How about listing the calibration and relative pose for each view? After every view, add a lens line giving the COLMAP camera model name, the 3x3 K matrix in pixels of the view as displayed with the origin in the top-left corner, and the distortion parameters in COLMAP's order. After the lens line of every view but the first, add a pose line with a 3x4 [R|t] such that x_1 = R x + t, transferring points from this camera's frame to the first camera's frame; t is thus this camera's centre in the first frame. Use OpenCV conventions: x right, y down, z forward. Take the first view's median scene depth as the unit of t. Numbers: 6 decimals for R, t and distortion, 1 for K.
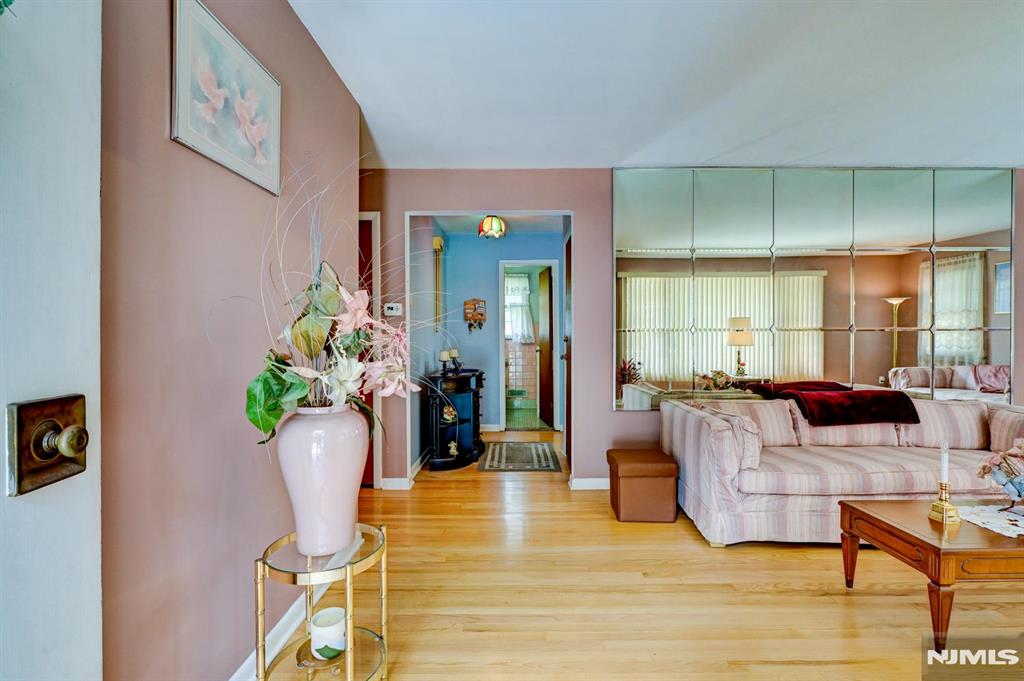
lens RADIAL K [[460.2, 0, 518.0], [0, 460.2, 341.2], [0, 0, 1]] dist [-0.003808, -0.000431]
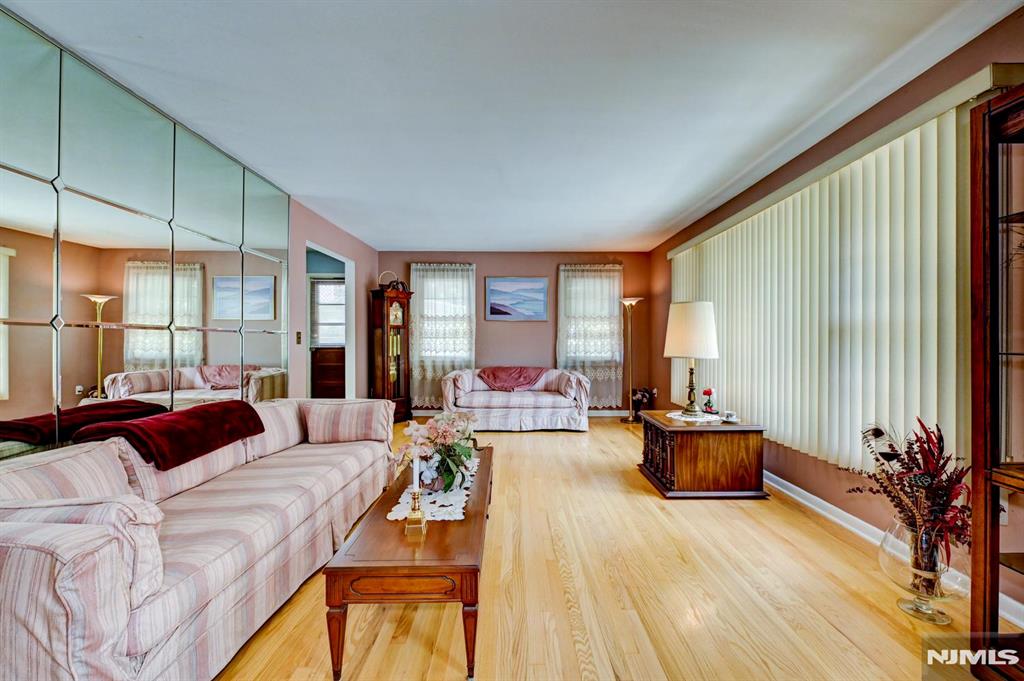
lens RADIAL K [[407.2, 0, 515.2], [0, 407.2, 342.0], [0, 0, 1]] dist [-0.006054, -0.000560]
pose [[-0.004051, 0.003159, 0.999987, 0.047962], [0.004902, 0.999983, -0.003139, 0.002539], [-0.999980, 0.004889, -0.004066, 0.449600]]
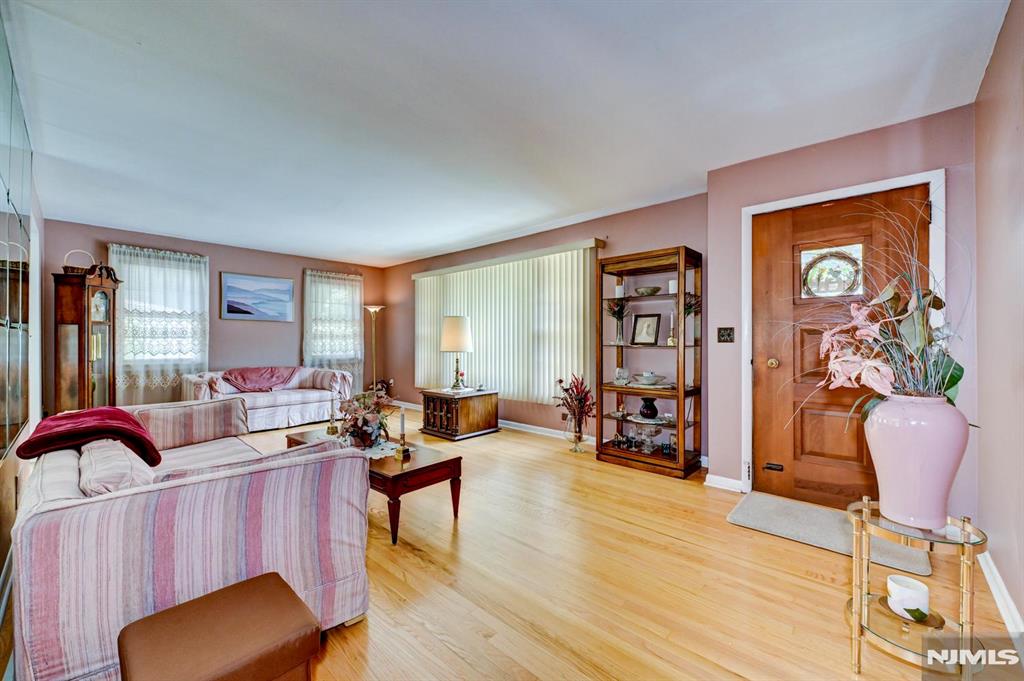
lens RADIAL K [[407.2, 0, 515.2], [0, 407.2, 342.0], [0, 0, 1]] dist [-0.006054, -0.000560]
pose [[-0.739078, 0.004177, 0.673607, -0.155871], [0.006887, 0.999975, 0.001356, 0.000886], [-0.673584, 0.005641, -0.739089, 0.990416]]
